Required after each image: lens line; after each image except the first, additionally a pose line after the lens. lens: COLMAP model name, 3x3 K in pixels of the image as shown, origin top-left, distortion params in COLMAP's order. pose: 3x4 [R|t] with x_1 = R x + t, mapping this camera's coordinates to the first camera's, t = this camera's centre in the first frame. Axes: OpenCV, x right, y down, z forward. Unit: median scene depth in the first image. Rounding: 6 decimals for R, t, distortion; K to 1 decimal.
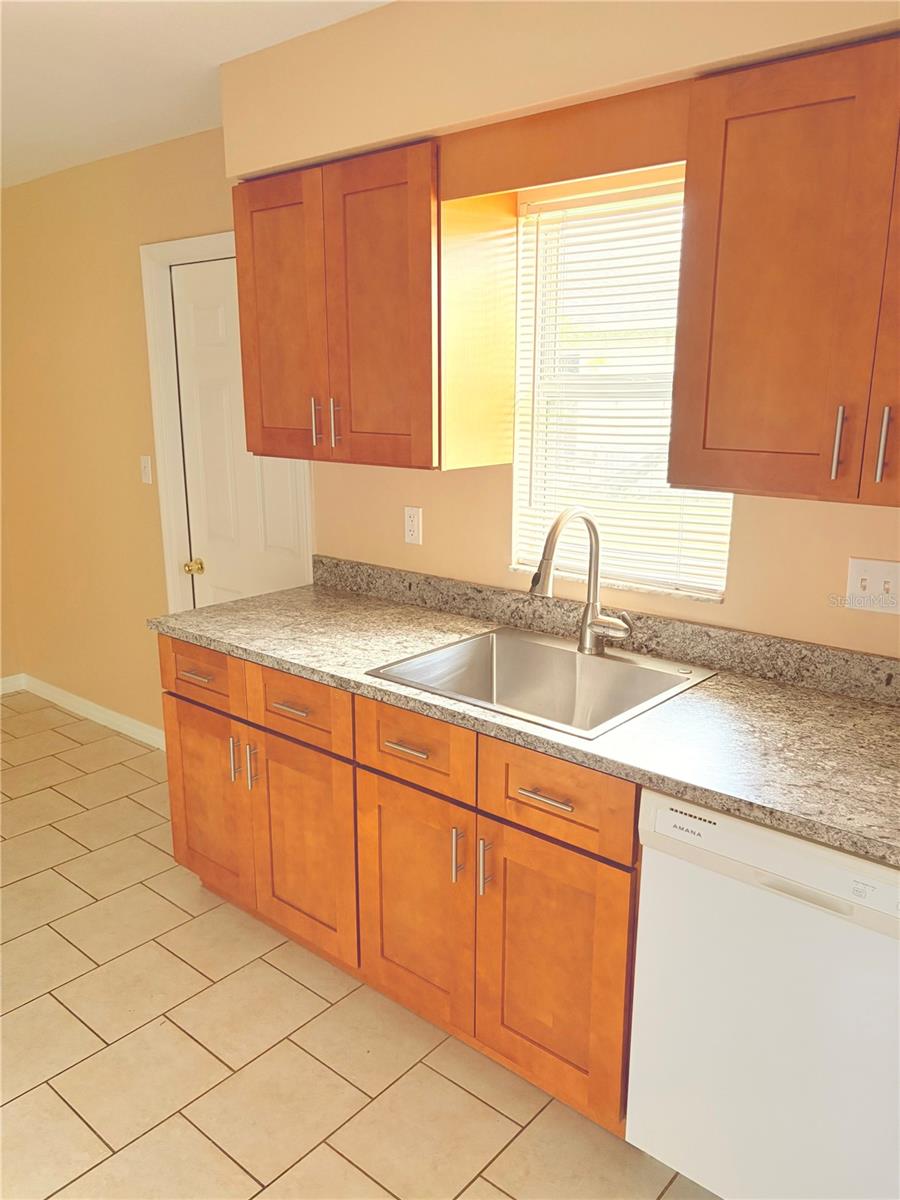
lens RADIAL K [[904.3, 0, 447.2], [0, 904.3, 603.1], [0, 0, 1]] dist [0.010944, 0.000984]
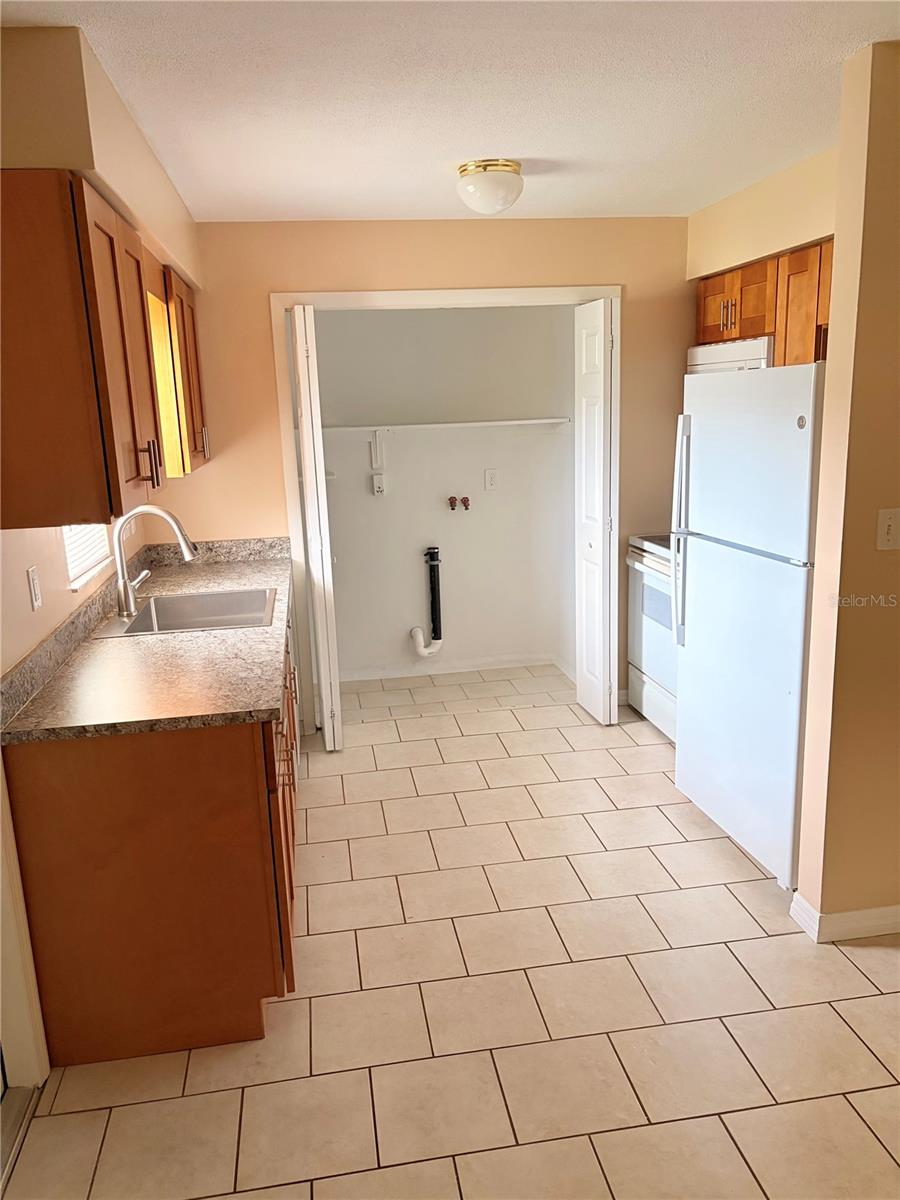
lens RADIAL K [[904.3, 0, 446.4], [0, 904.3, 608.5], [0, 0, 1]] dist [0.010944, 0.000984]
pose [[-0.754654, -0.120704, 0.644925, -1.034638], [0.193679, 0.898152, 0.394730, -0.385660], [-0.626886, 0.422793, -0.654416, 1.499601]]
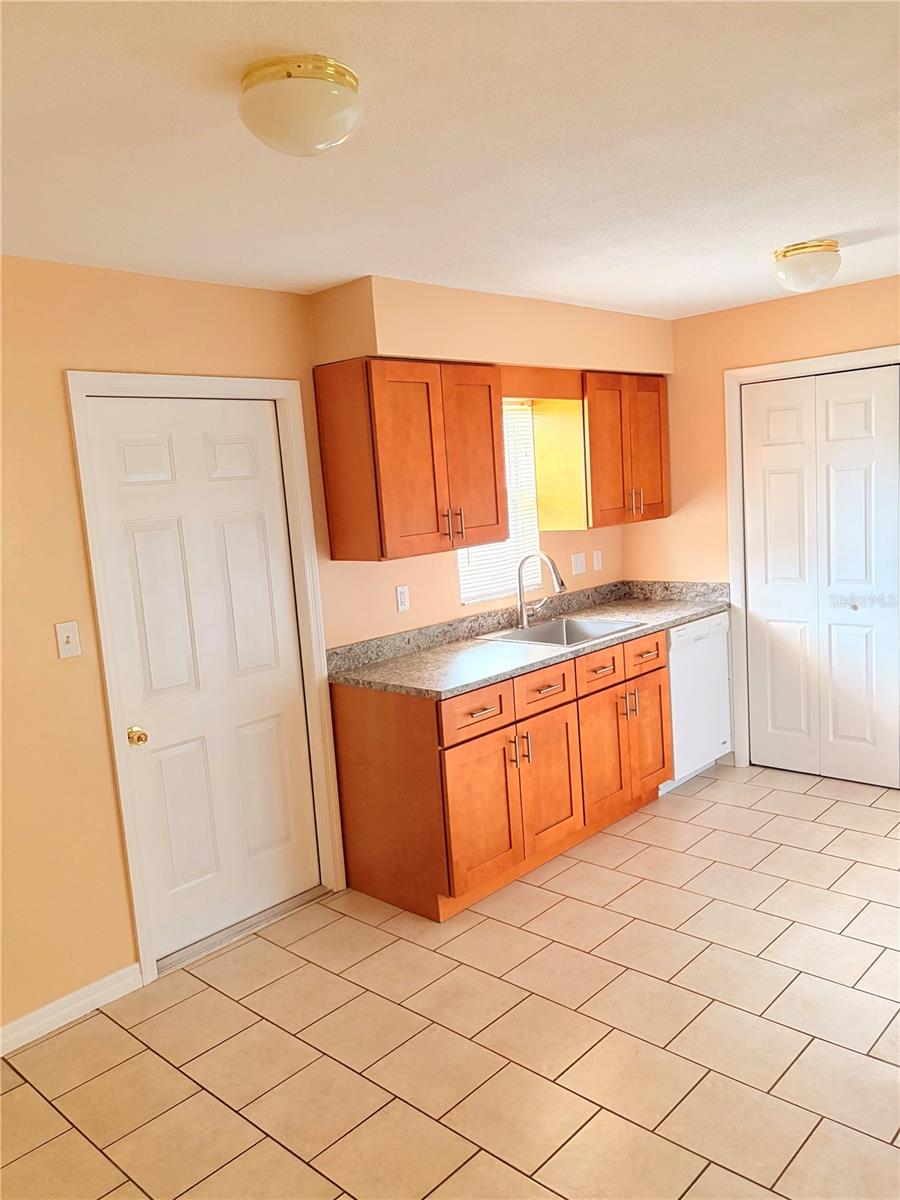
lens RADIAL K [[904.3, 0, 442.1], [0, 904.3, 598.5], [0, 0, 1]] dist [0.010944, 0.000984]
pose [[0.057927, -0.130511, 0.989753, -1.623243], [0.307480, 0.945555, 0.106688, -0.245698], [-0.949790, 0.298149, 0.094903, 0.900760]]
